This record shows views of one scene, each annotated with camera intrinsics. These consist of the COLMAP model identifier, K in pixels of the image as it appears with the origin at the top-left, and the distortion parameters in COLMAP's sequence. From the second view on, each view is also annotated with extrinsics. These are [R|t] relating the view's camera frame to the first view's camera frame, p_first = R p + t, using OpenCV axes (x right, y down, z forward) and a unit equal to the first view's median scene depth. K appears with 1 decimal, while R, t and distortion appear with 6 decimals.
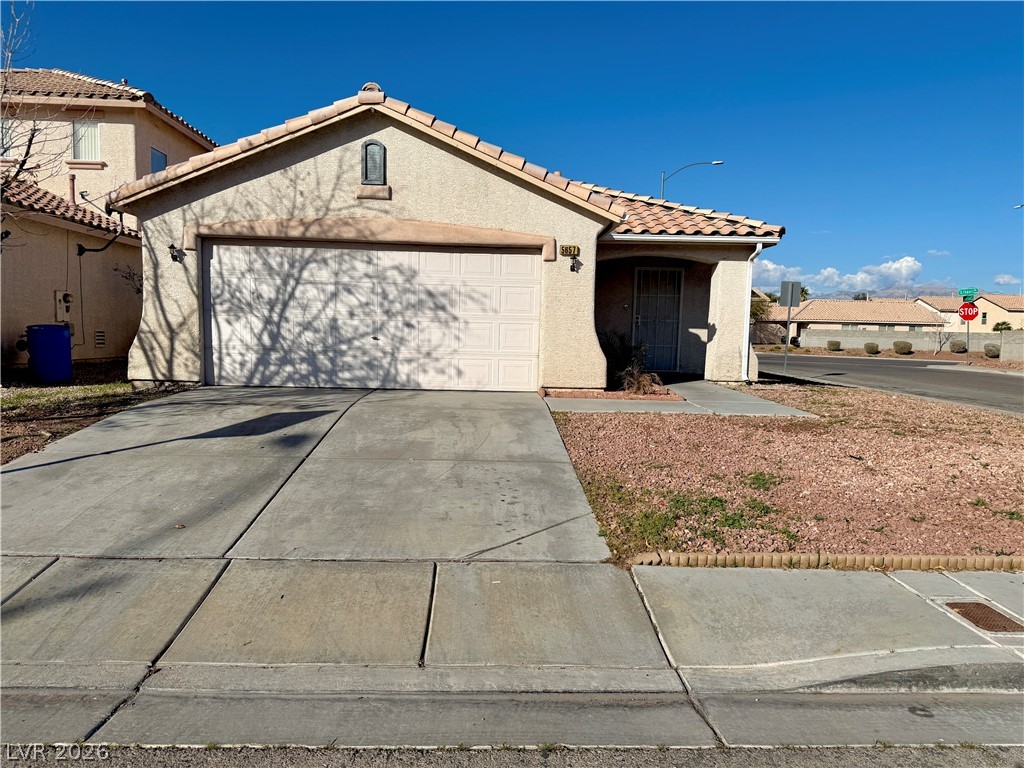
lens RADIAL K [[709.4, 0, 512.0], [0, 709.4, 384.0], [0, 0, 1]] dist [0.033667, -0.002233]
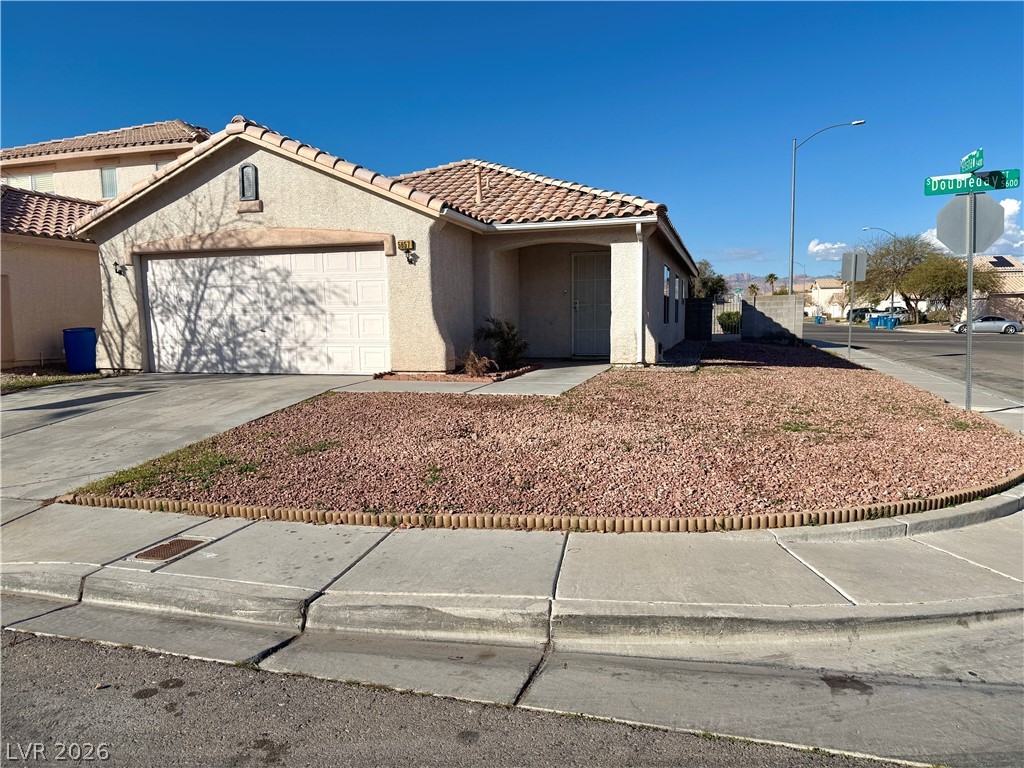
lens RADIAL K [[702.5, 0, 512.0], [0, 702.5, 384.0], [0, 0, 1]] dist [-0.002533, 0.000063]
pose [[0.950777, -0.006161, -0.309815, 0.561753], [0.009458, 0.999913, 0.009141, 0.016267], [0.309732, -0.011621, 0.950753, 0.026305]]
